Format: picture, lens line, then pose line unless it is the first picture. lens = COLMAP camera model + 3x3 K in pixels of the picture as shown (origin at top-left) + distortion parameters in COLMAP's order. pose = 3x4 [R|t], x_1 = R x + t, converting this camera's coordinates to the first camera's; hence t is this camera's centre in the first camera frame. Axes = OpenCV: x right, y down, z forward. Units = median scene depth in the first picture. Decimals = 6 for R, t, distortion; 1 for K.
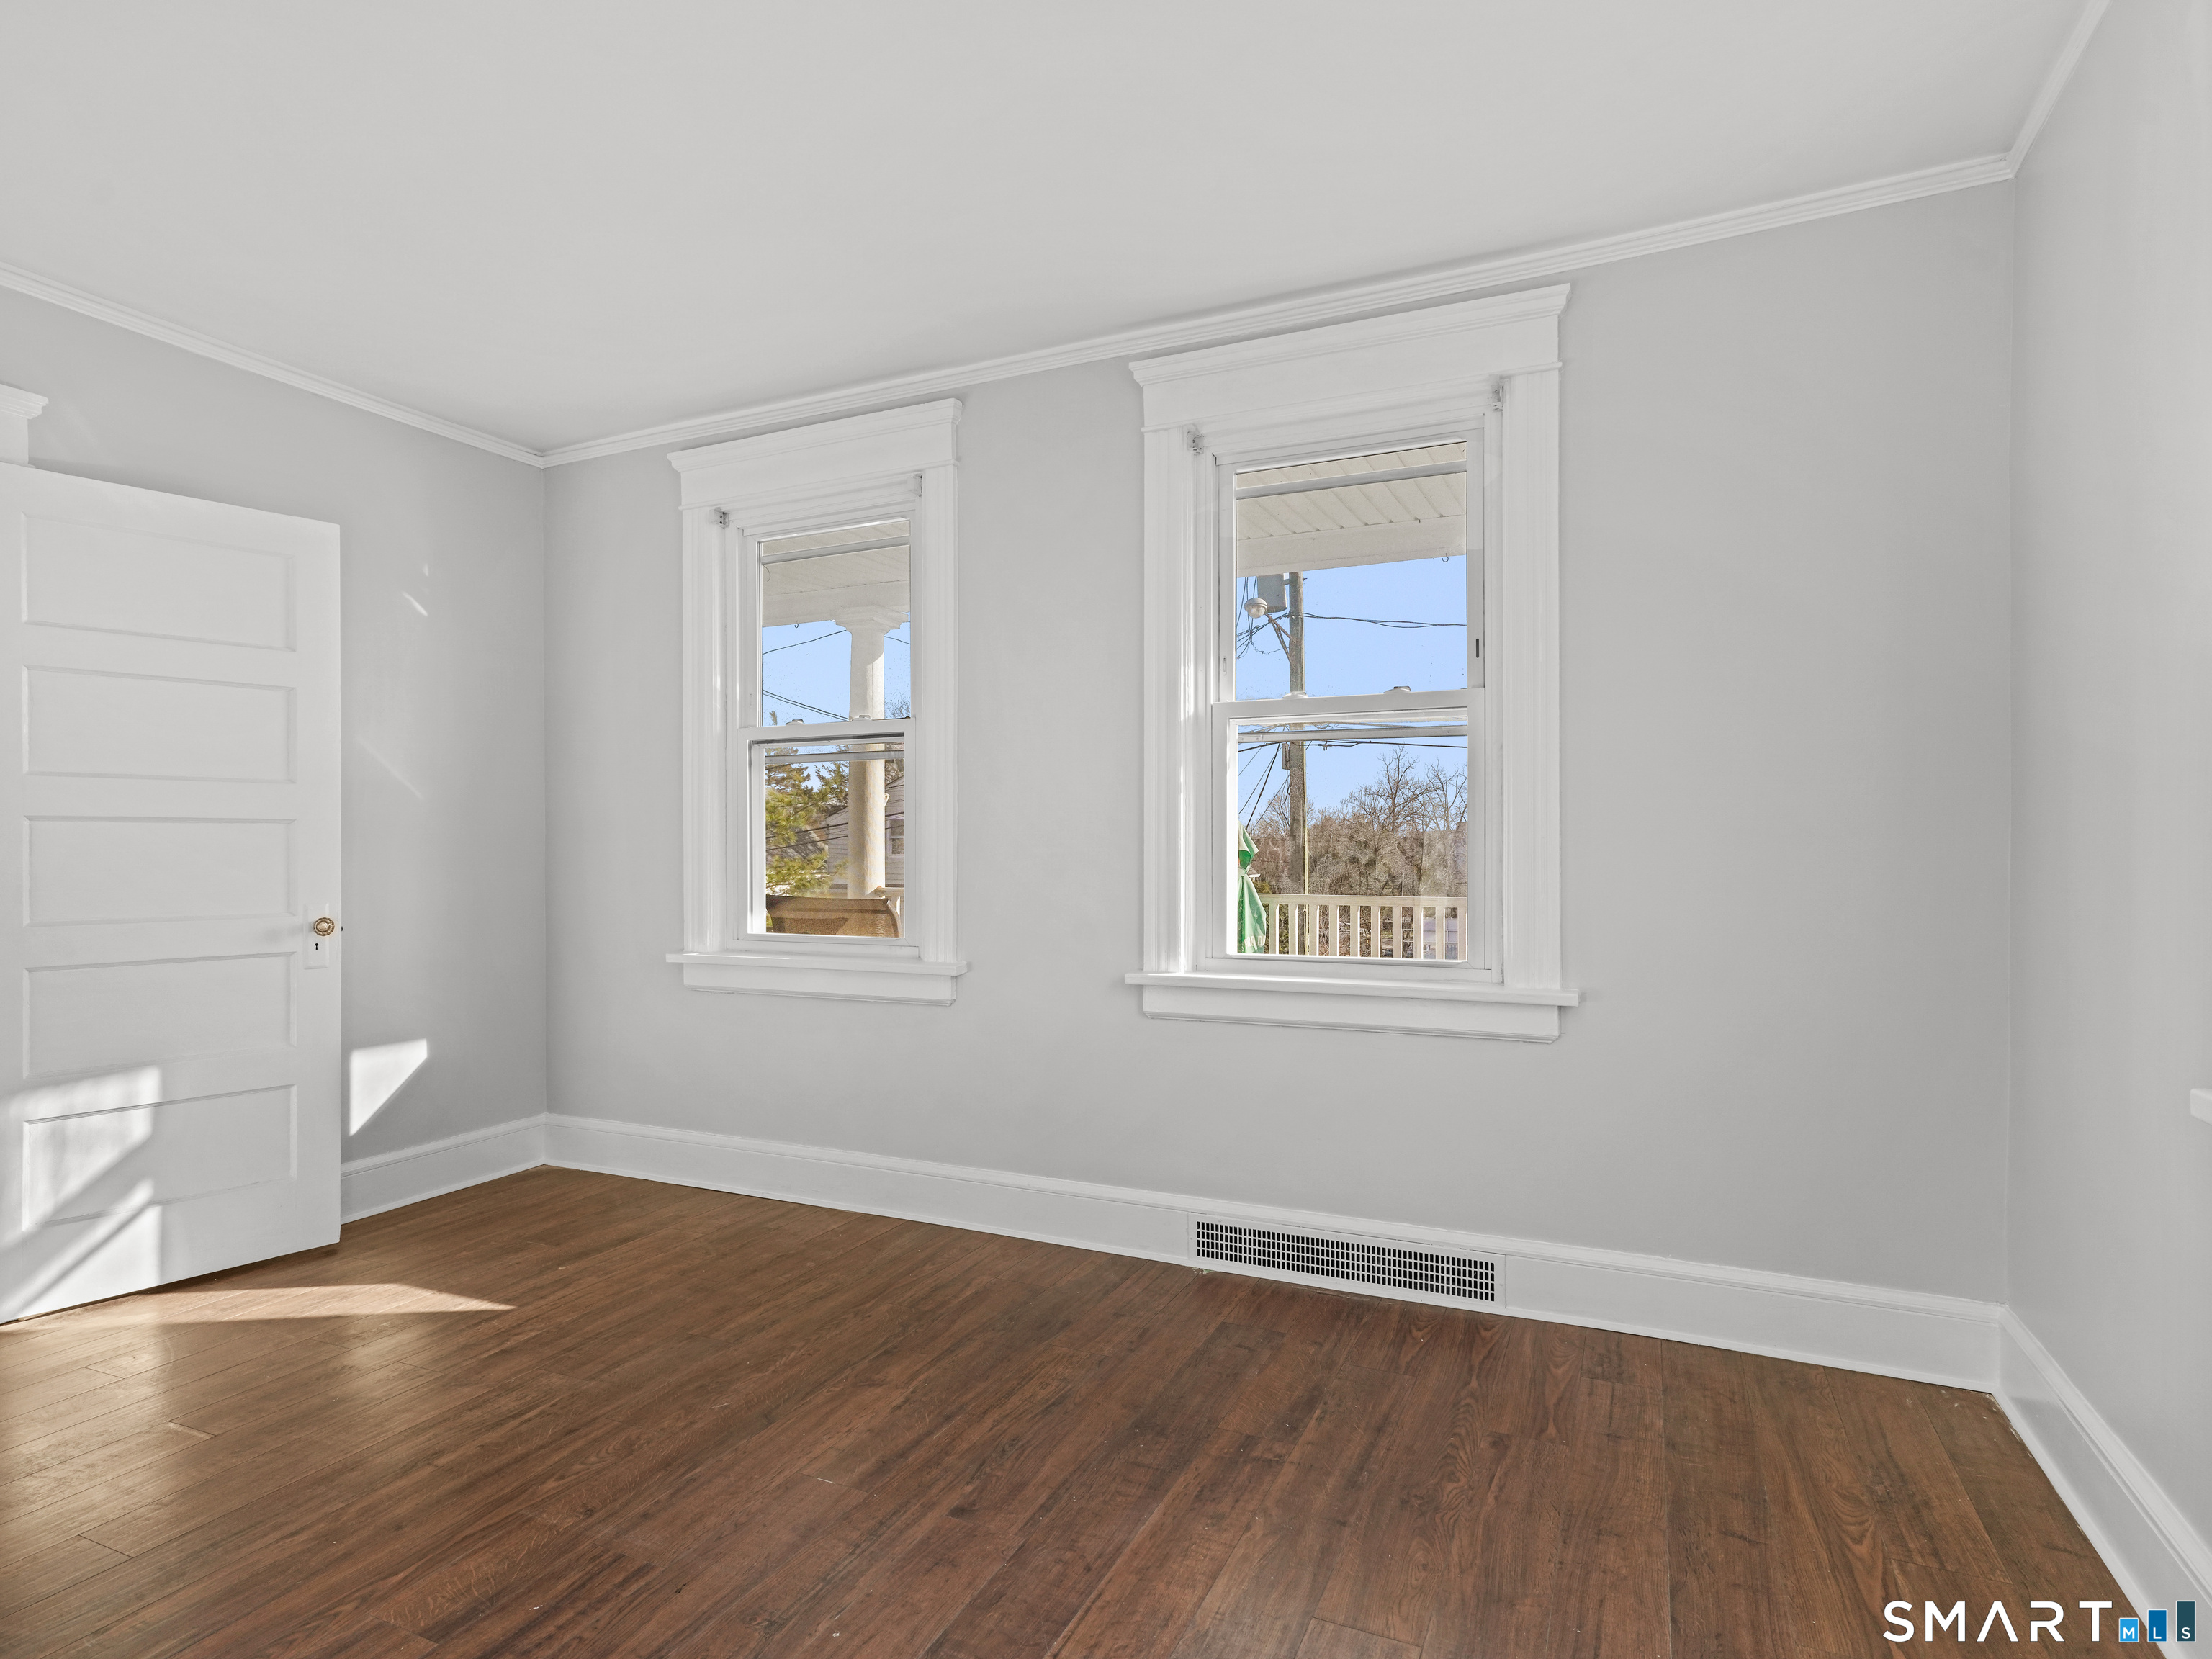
lens RADIAL K [[1196.5, 0, 1086.7], [0, 1196.5, 844.0], [0, 0, 1]] dist [-0.001282, 0.001028]
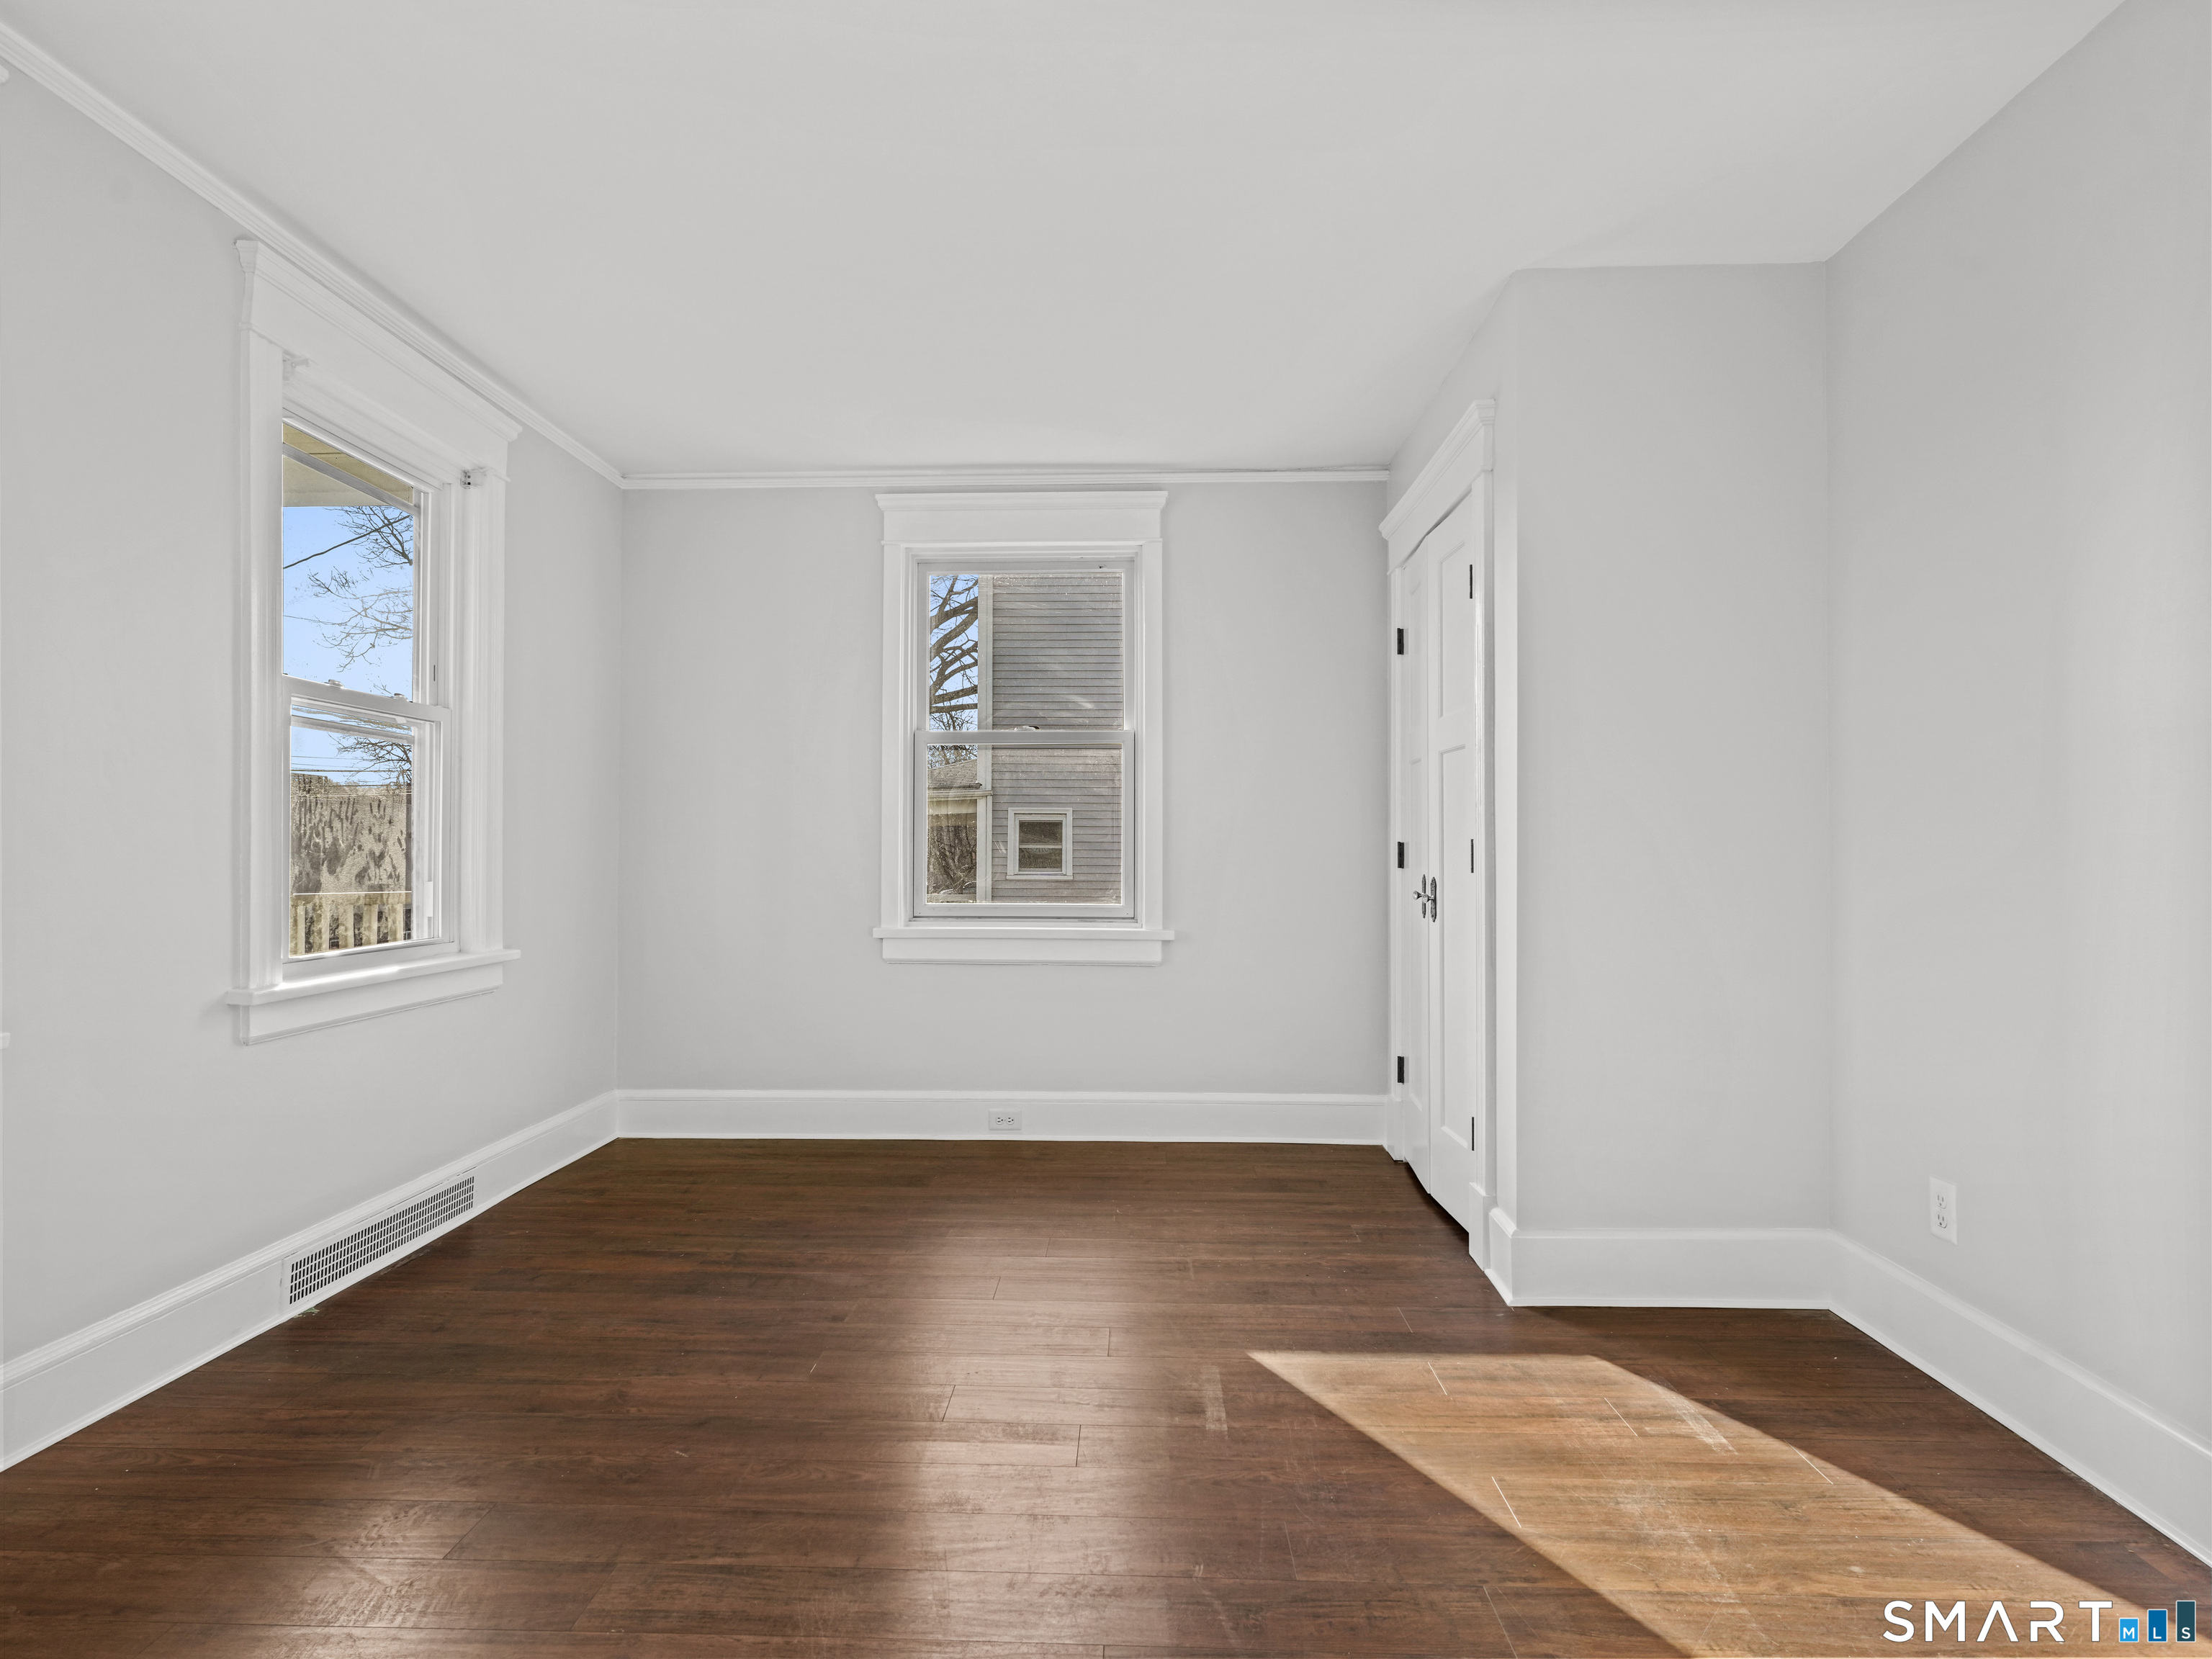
lens RADIAL K [[1149.0, 0, 1106.0], [0, 1149.0, 829.5], [0, 0, 1]] dist [-0.000630, 0.000223]
pose [[-0.392522, 0.017530, 0.919575, -0.973692], [-0.005298, 0.999759, -0.021320, 0.011826], [-0.919727, -0.013240, -0.392335, 0.828005]]
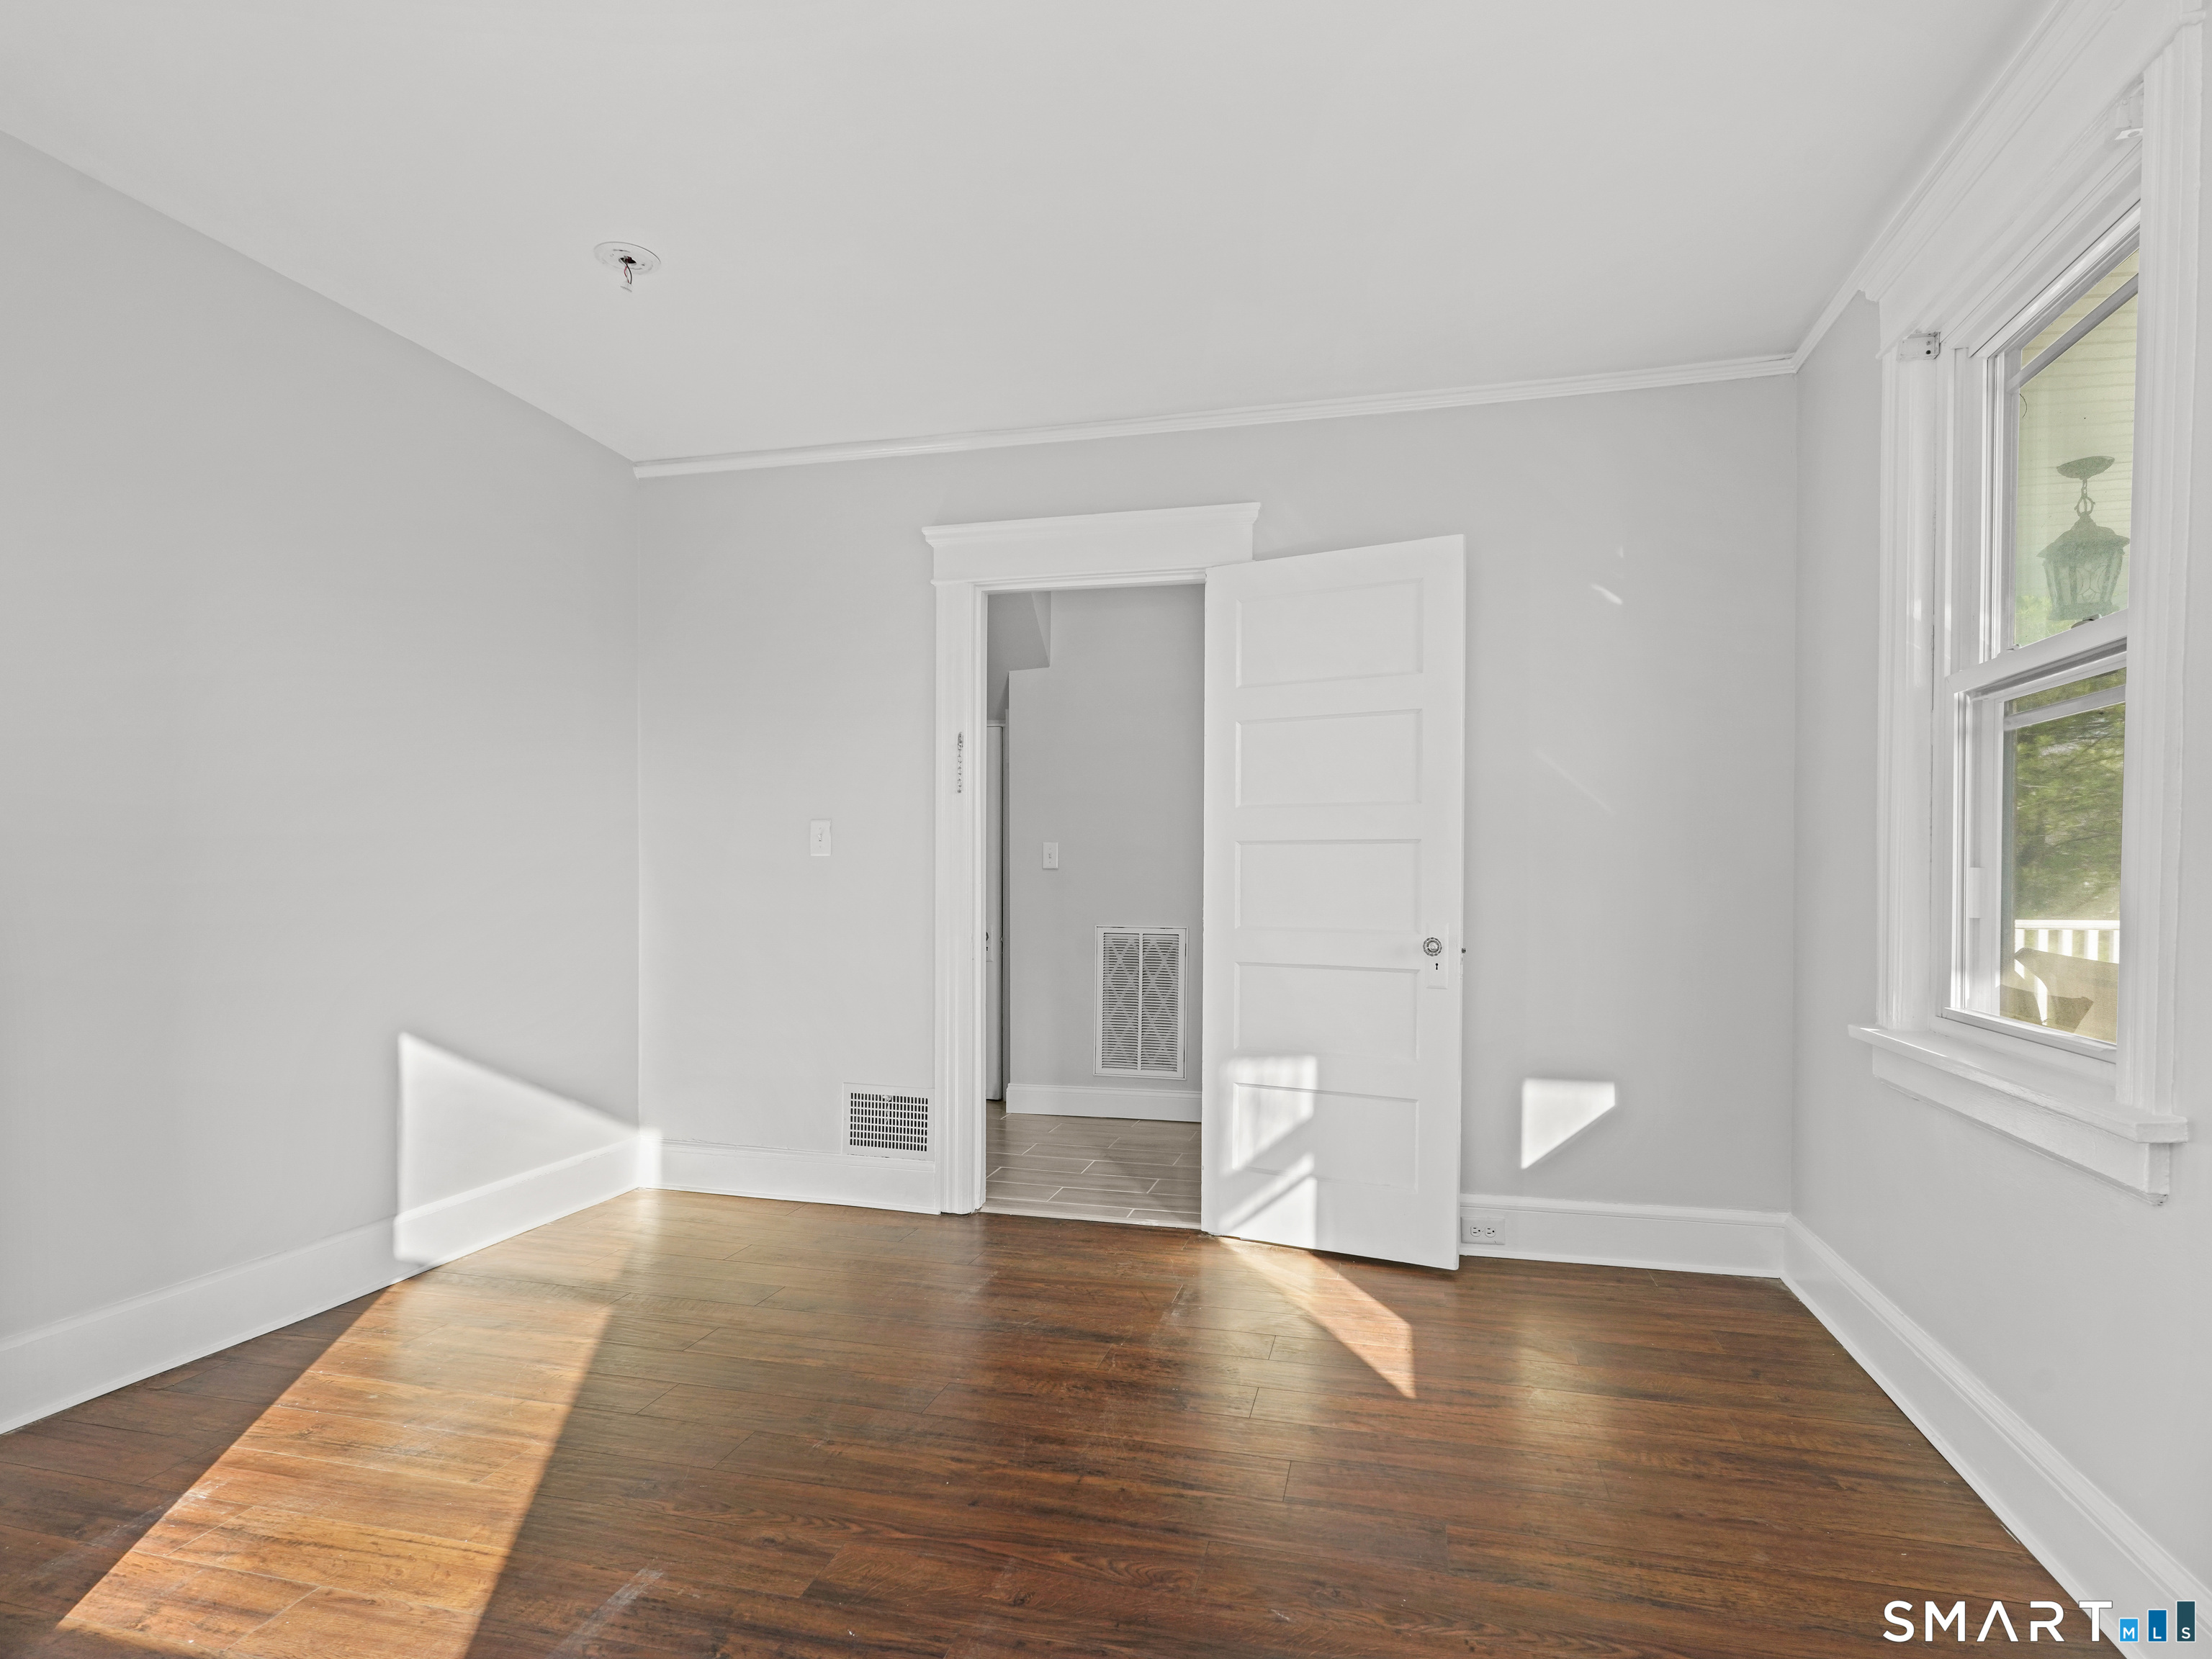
lens RADIAL K [[1204.5, 0, 1103.9], [0, 1204.5, 879.7], [0, 0, 1]] dist [-0.000757, -0.000123]
pose [[0.182307, 0.012491, -0.983162, 0.318525], [-0.002046, 0.999922, 0.012325, 0.001865], [0.983239, -0.000236, 0.182319, 0.594227]]
